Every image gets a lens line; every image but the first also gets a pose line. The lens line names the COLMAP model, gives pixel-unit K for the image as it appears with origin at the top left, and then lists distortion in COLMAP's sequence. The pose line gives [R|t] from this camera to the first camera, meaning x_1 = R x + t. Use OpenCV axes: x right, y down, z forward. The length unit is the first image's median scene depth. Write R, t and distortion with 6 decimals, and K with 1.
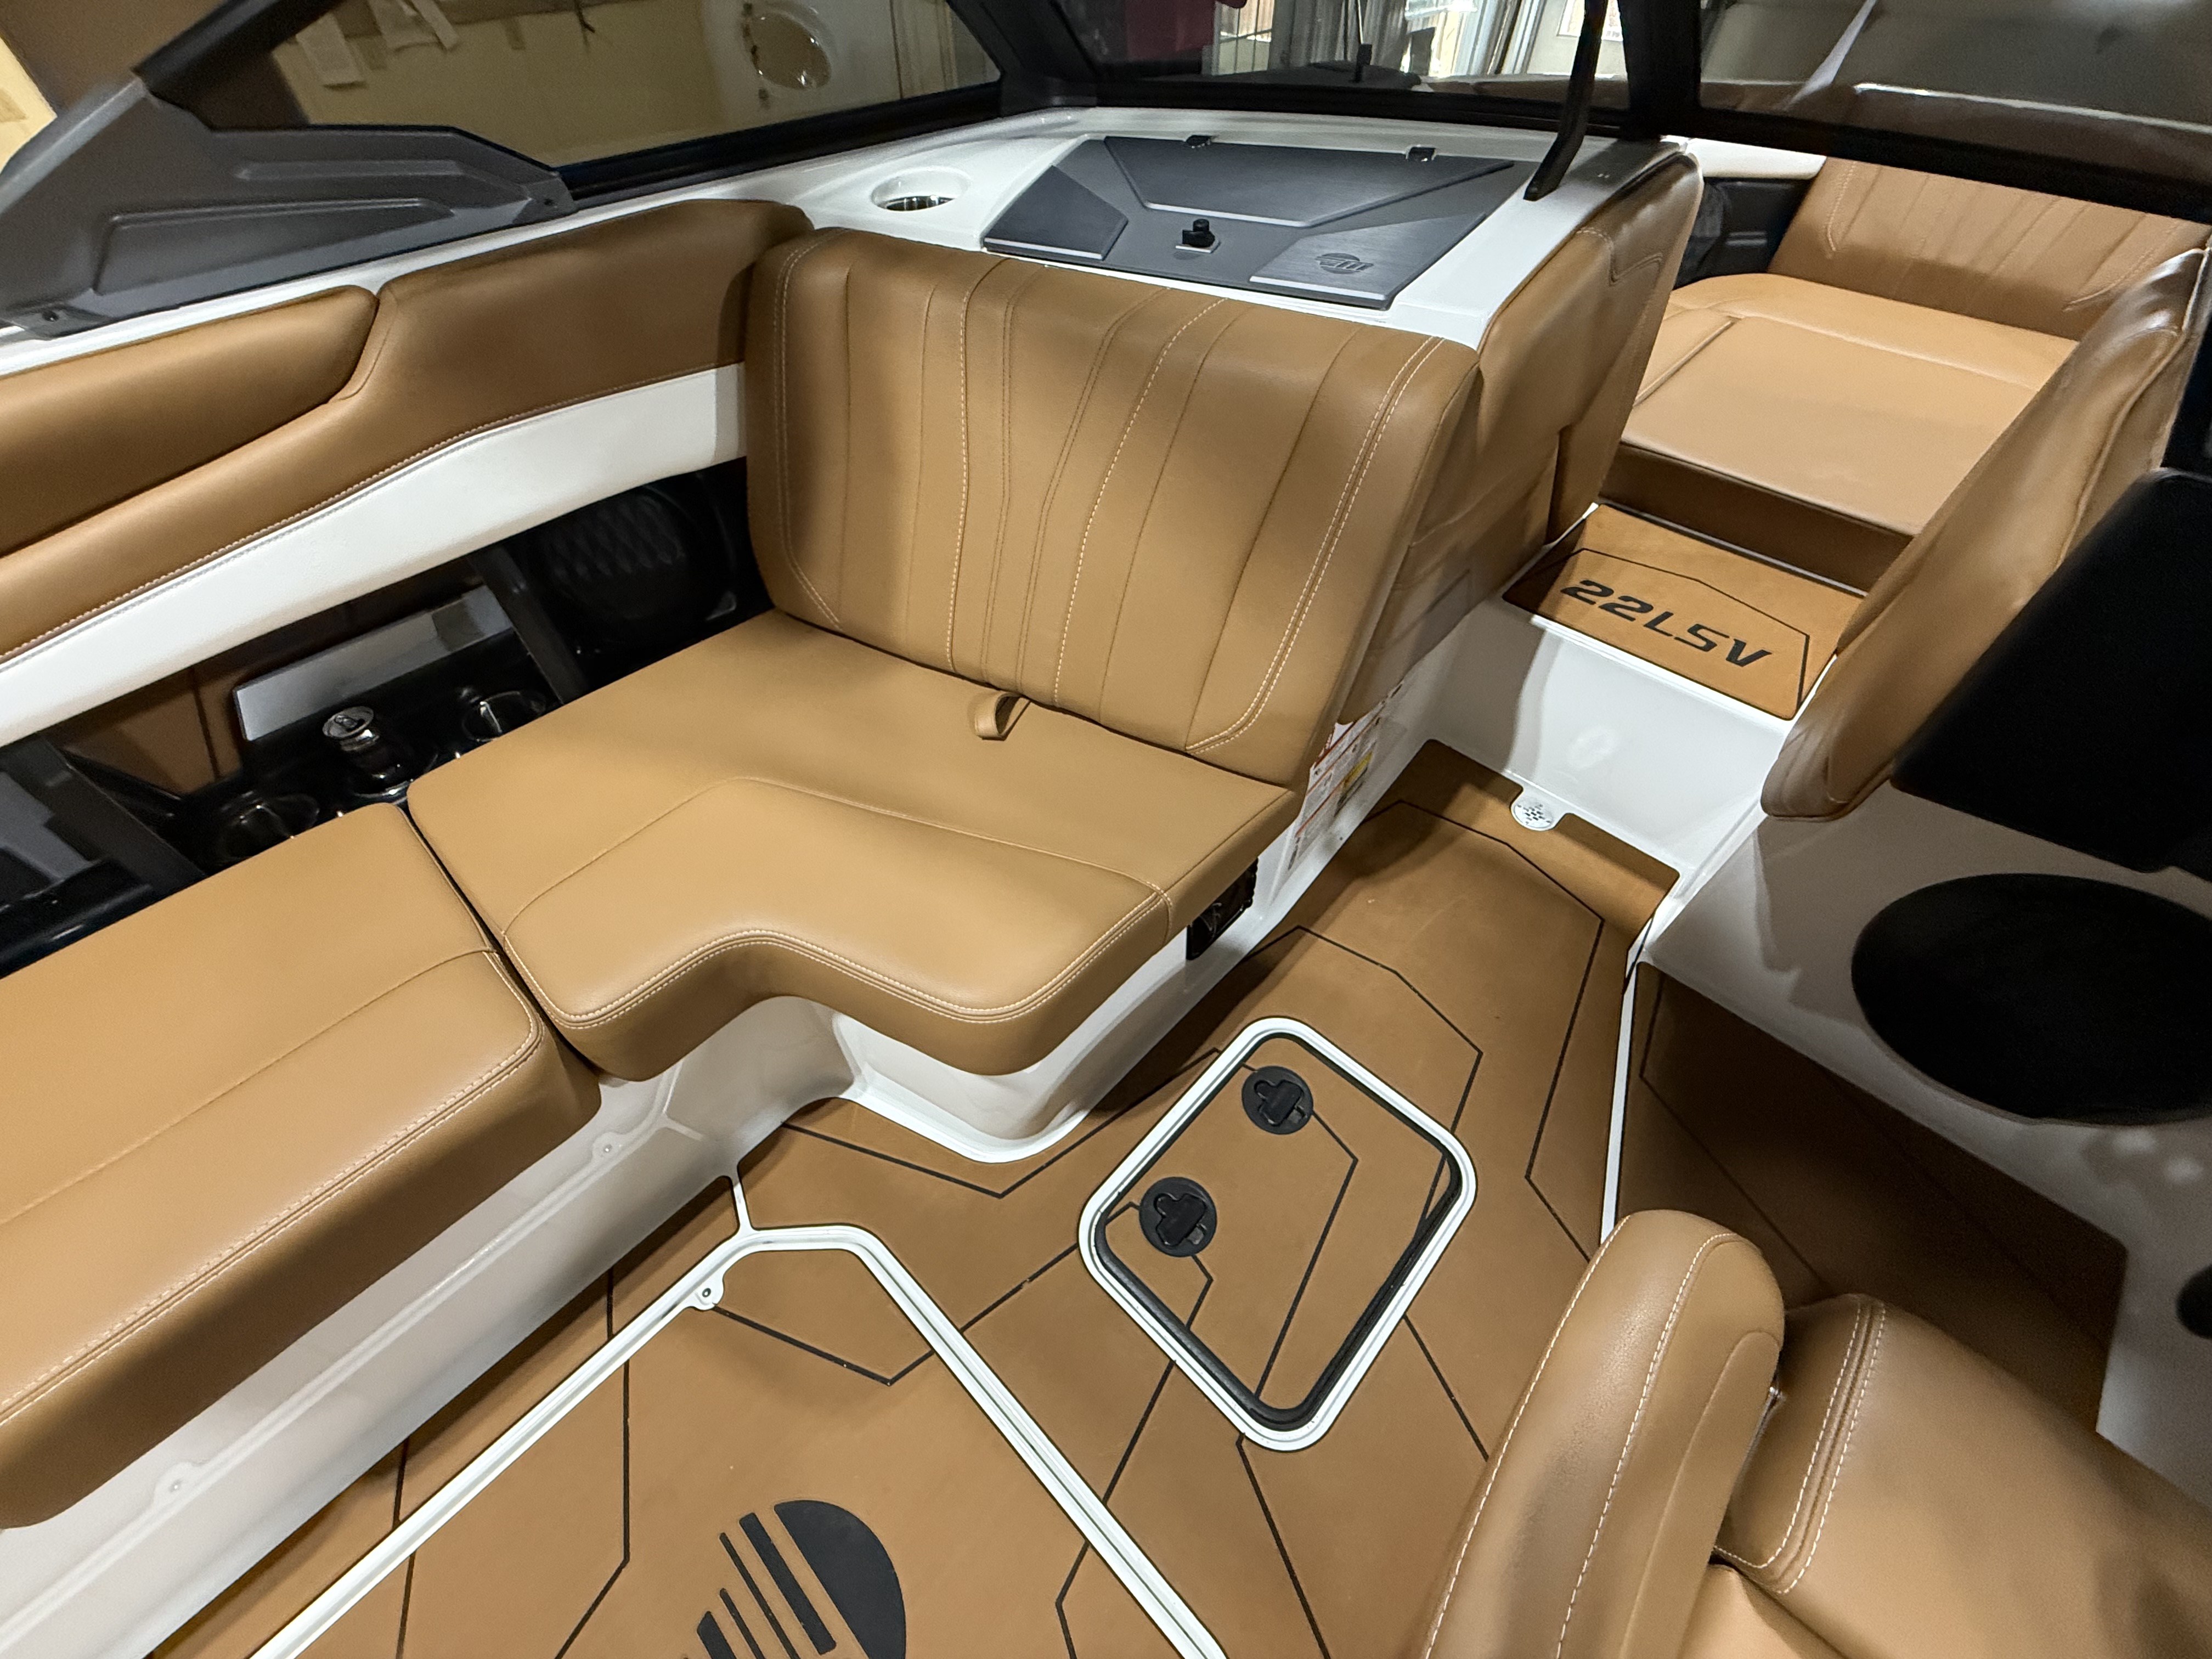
lens RADIAL K [[876.4, 0, 1100.9], [0, 876.4, 826.8], [0, 0, 1]] dist [-0.000013, -0.000429]
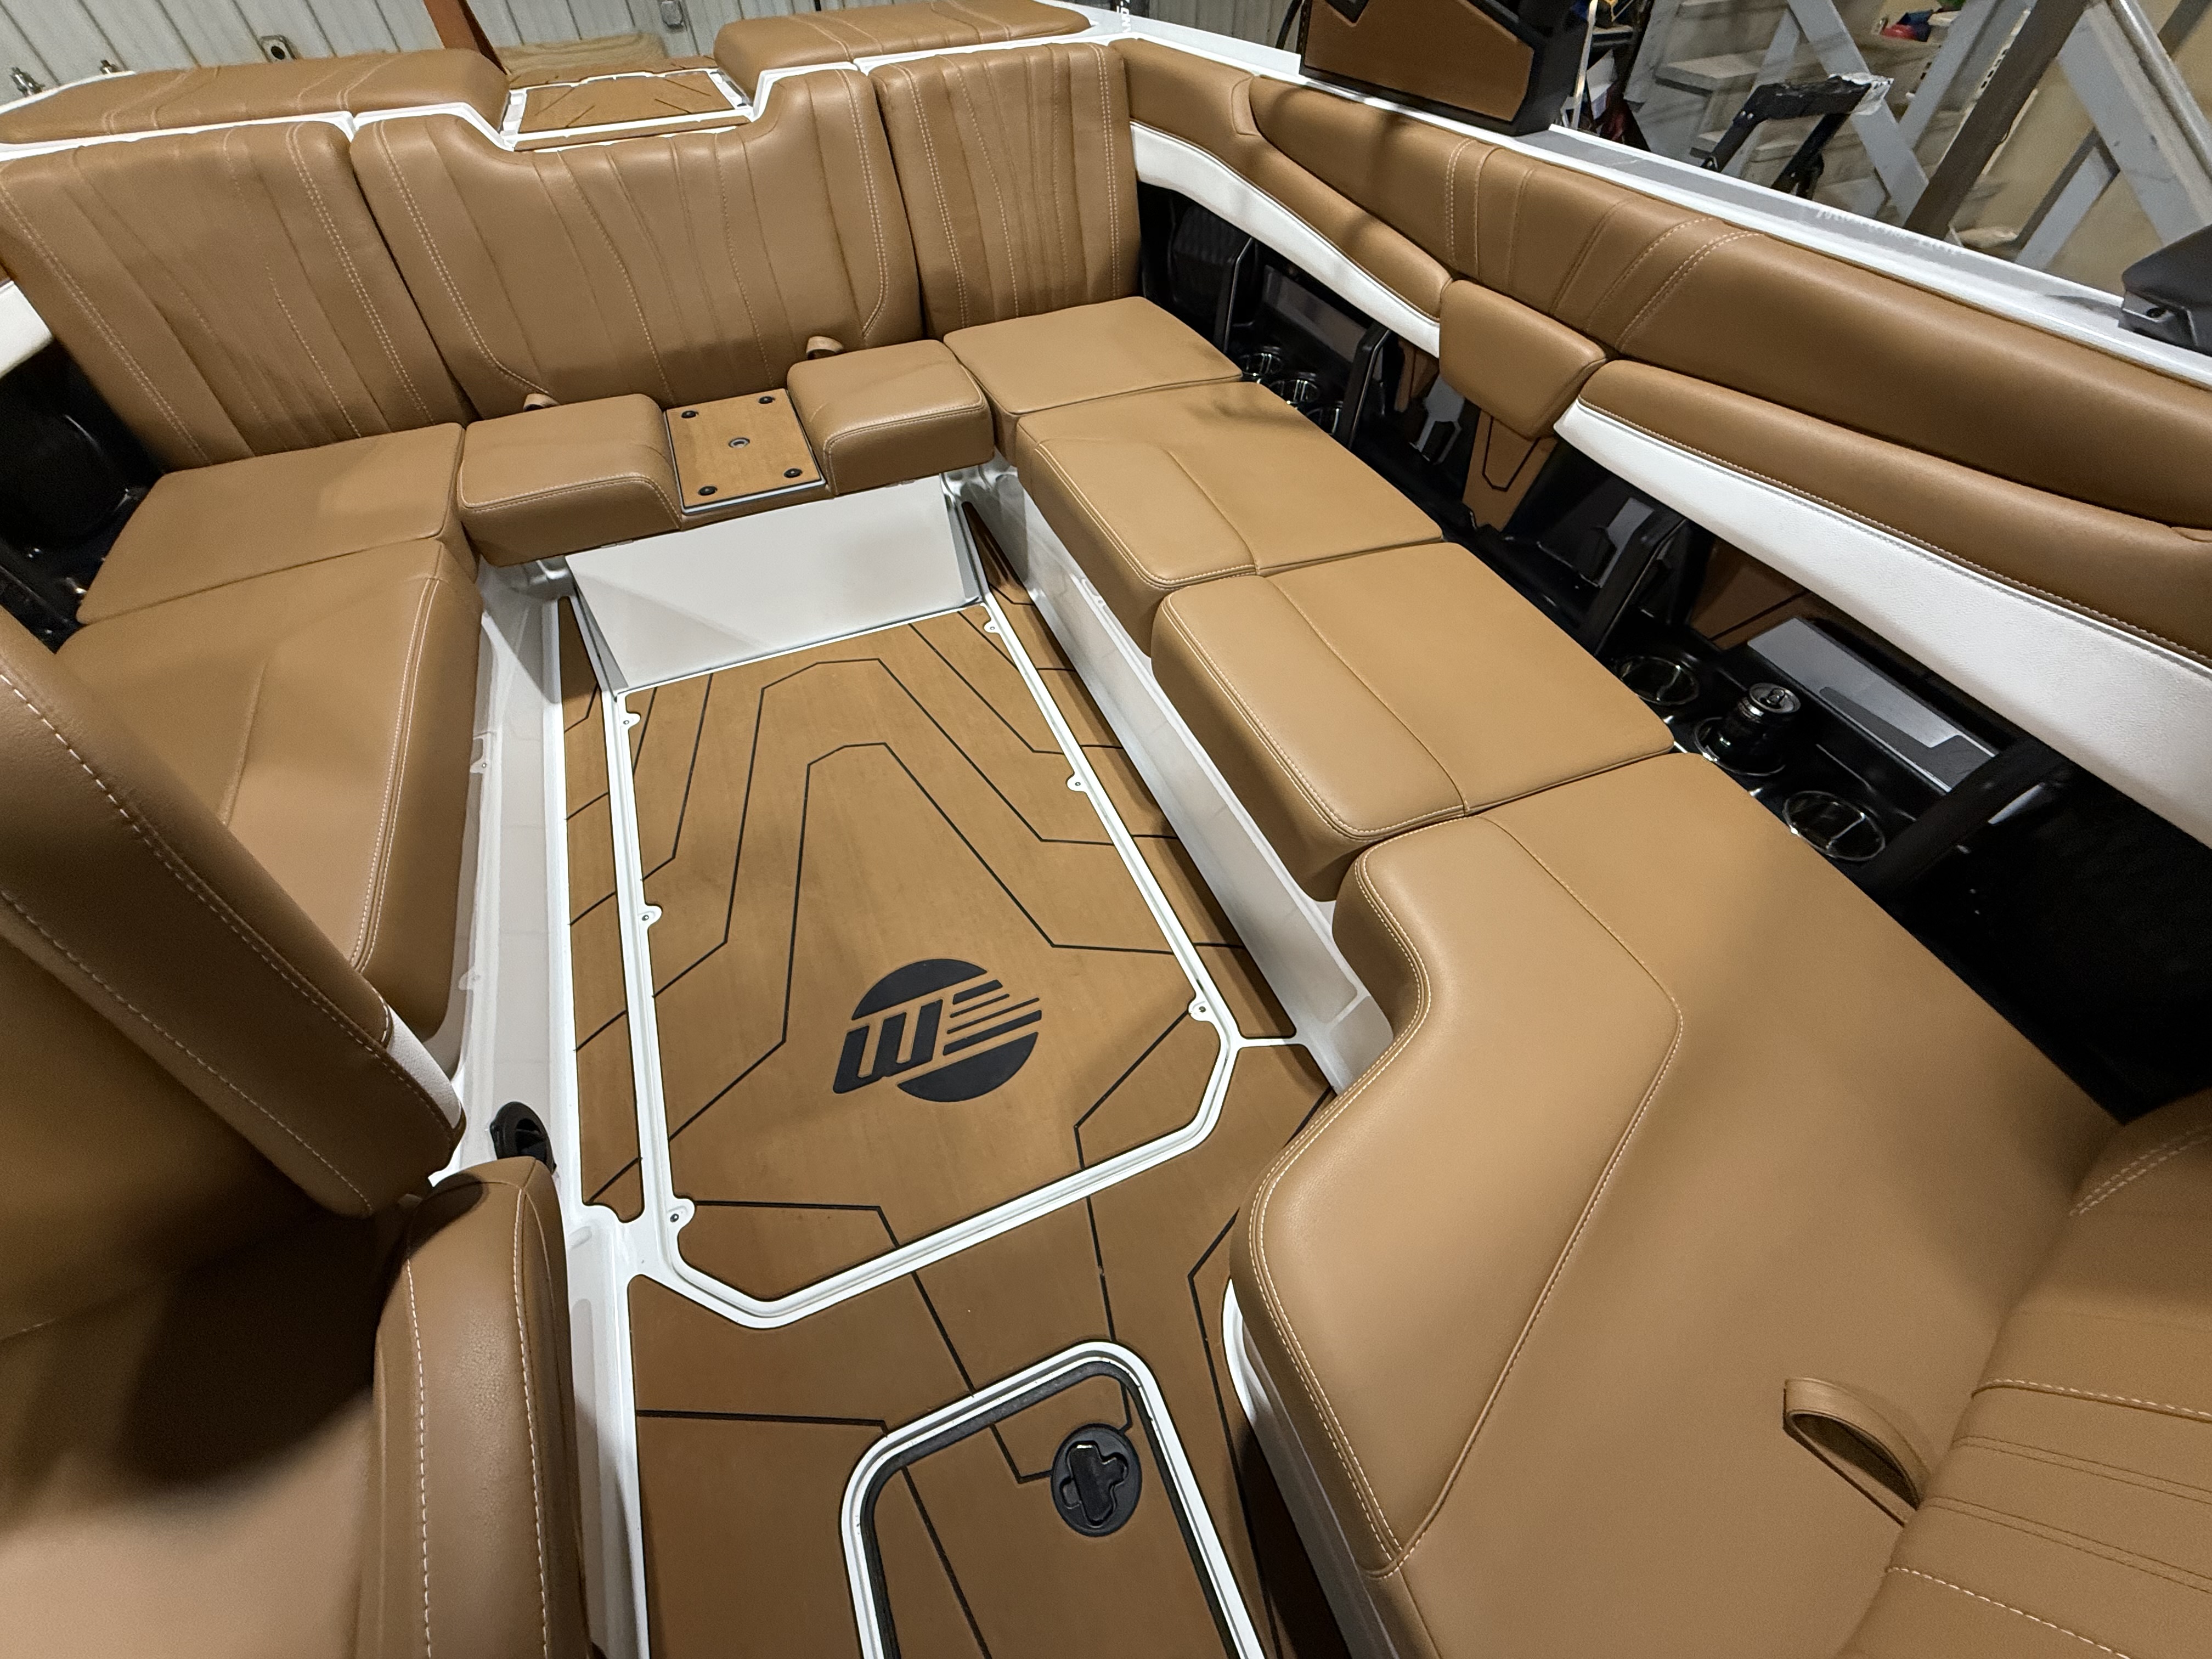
lens RADIAL K [[876.4, 0, 1100.9], [0, 876.4, 826.8], [0, 0, 1]] dist [-0.000013, -0.000429]
pose [[-0.403900, 0.716686, -0.568530, 0.111638], [-0.683582, 0.176553, 0.708198, -0.261503], [0.607932, 0.674677, 0.418604, 0.209182]]
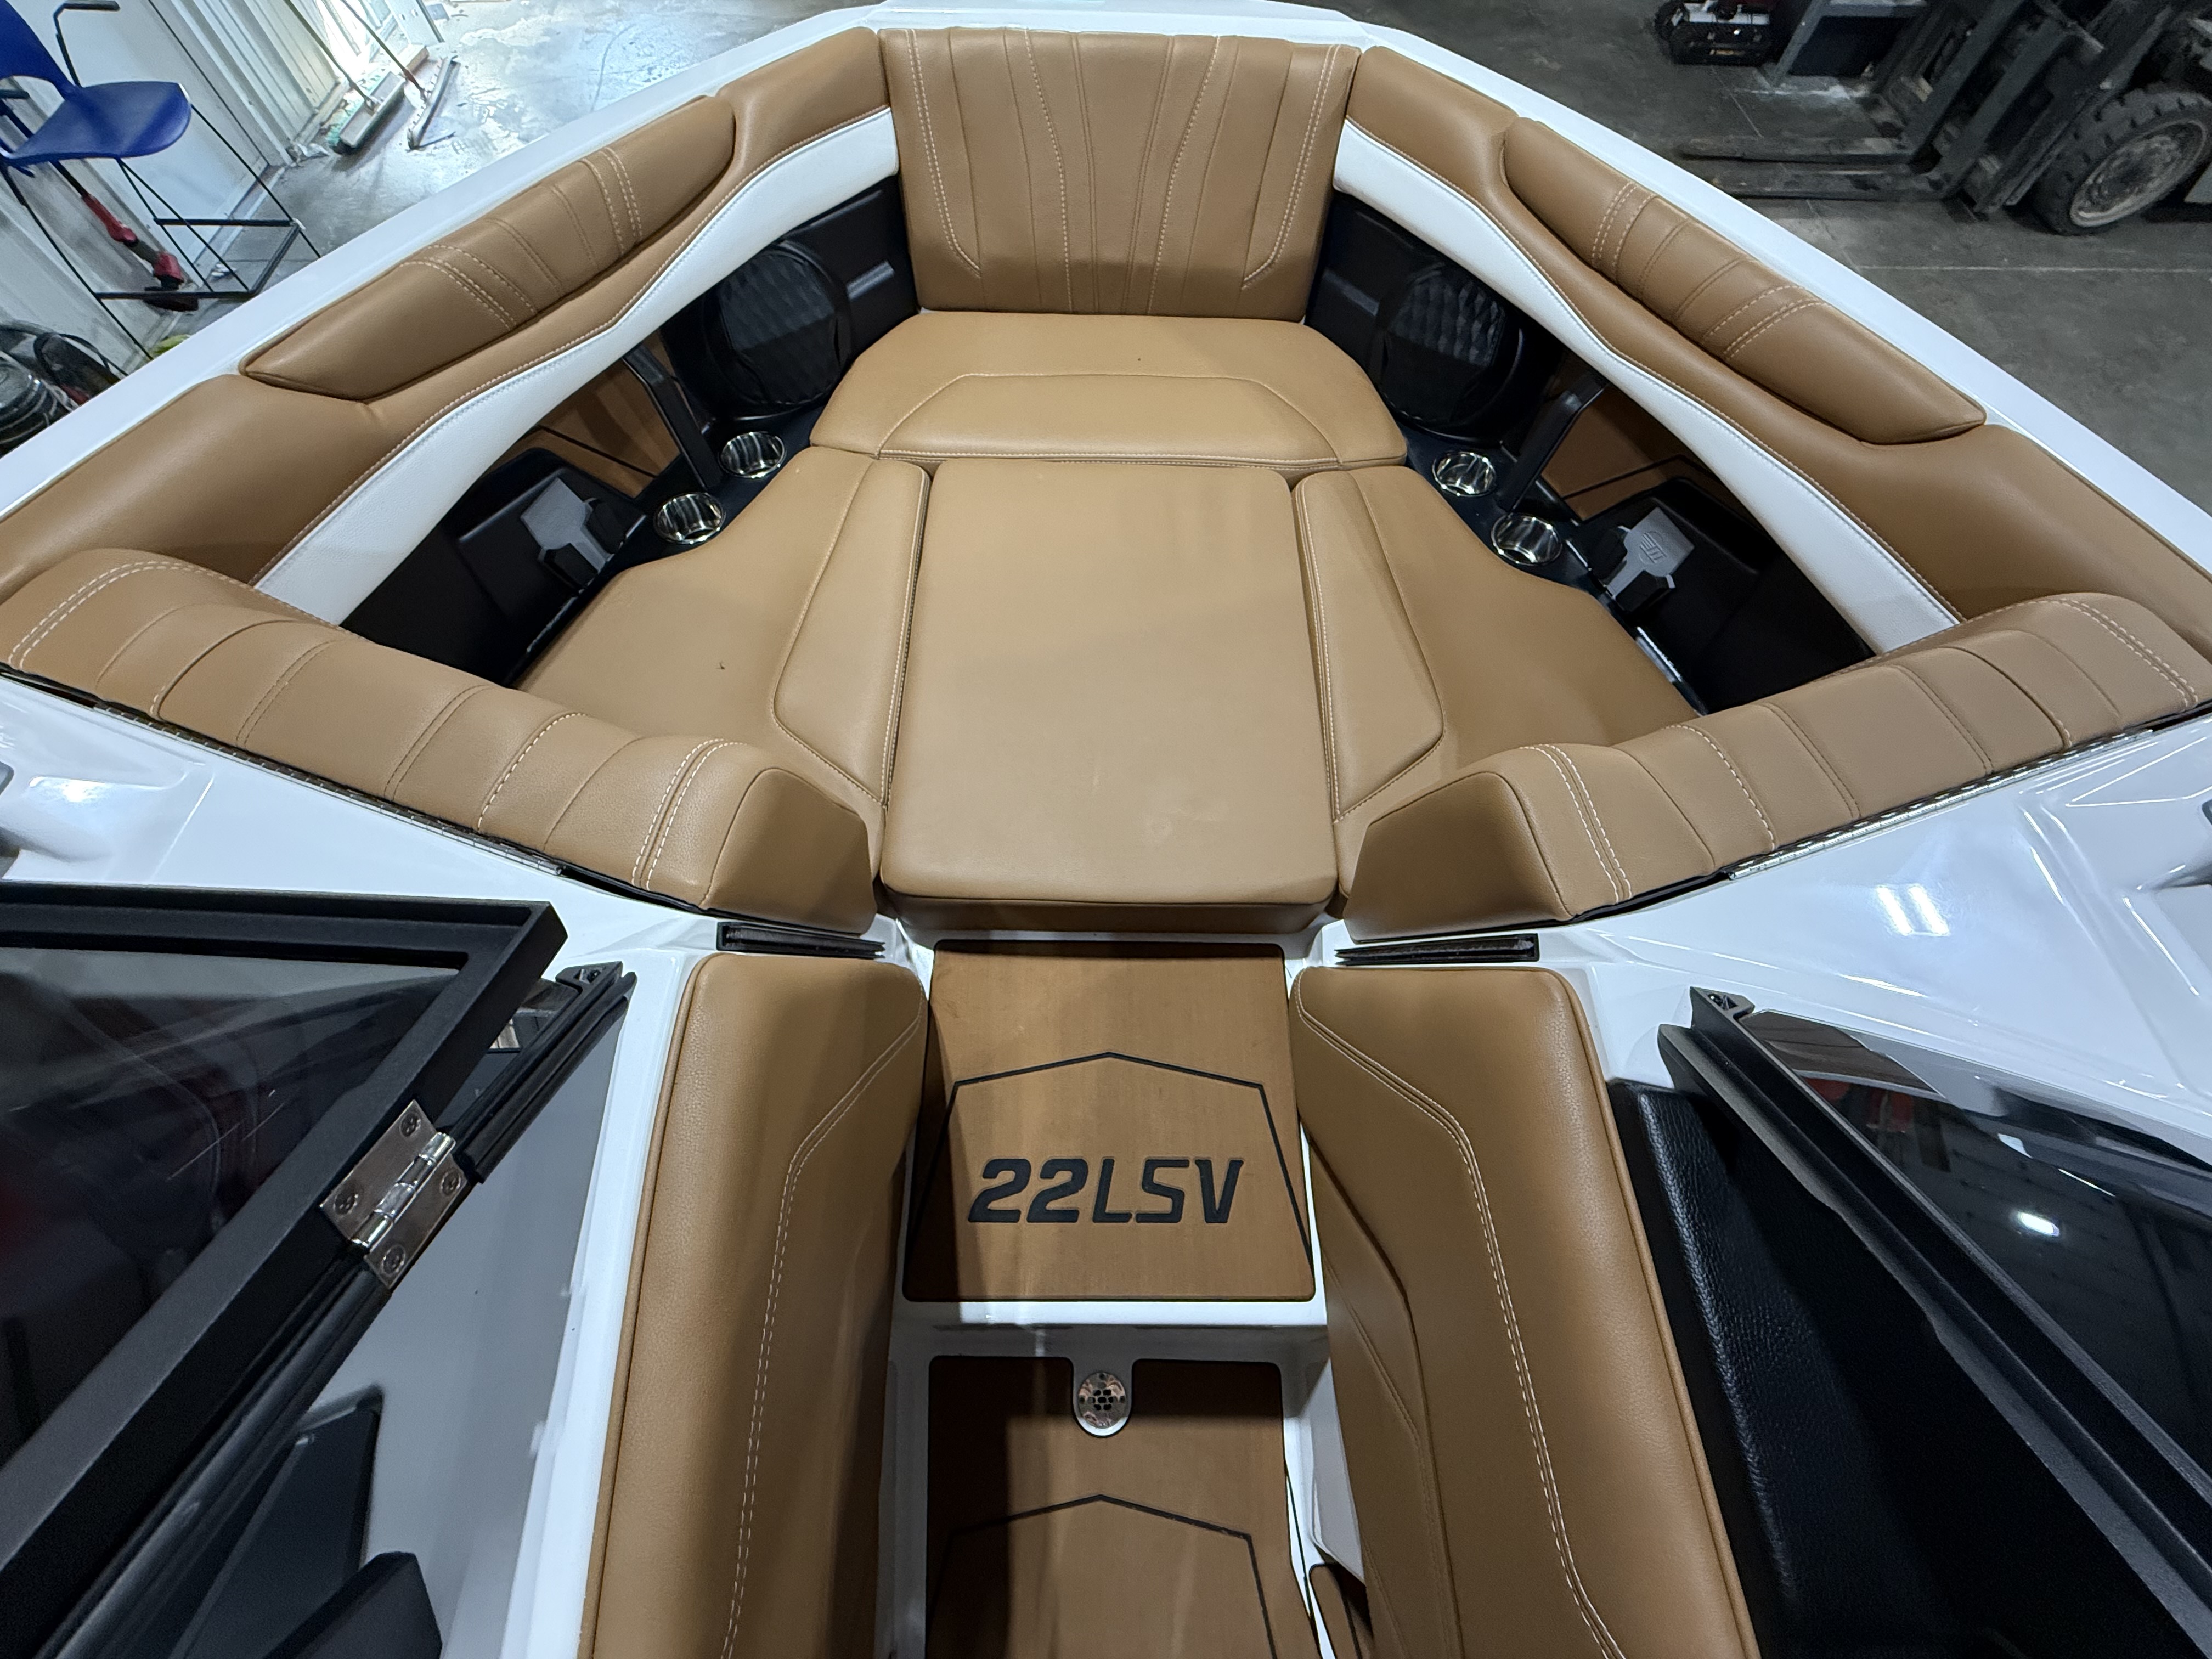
lens RADIAL K [[876.4, 0, 1100.9], [0, 876.4, 826.8], [0, 0, 1]] dist [-0.000013, -0.000429]
pose [[0.728884, -0.598002, 0.333350, 0.714803], [0.501867, 0.797872, 0.333961, -0.875810], [-0.465680, -0.076122, 0.881673, 0.501307]]
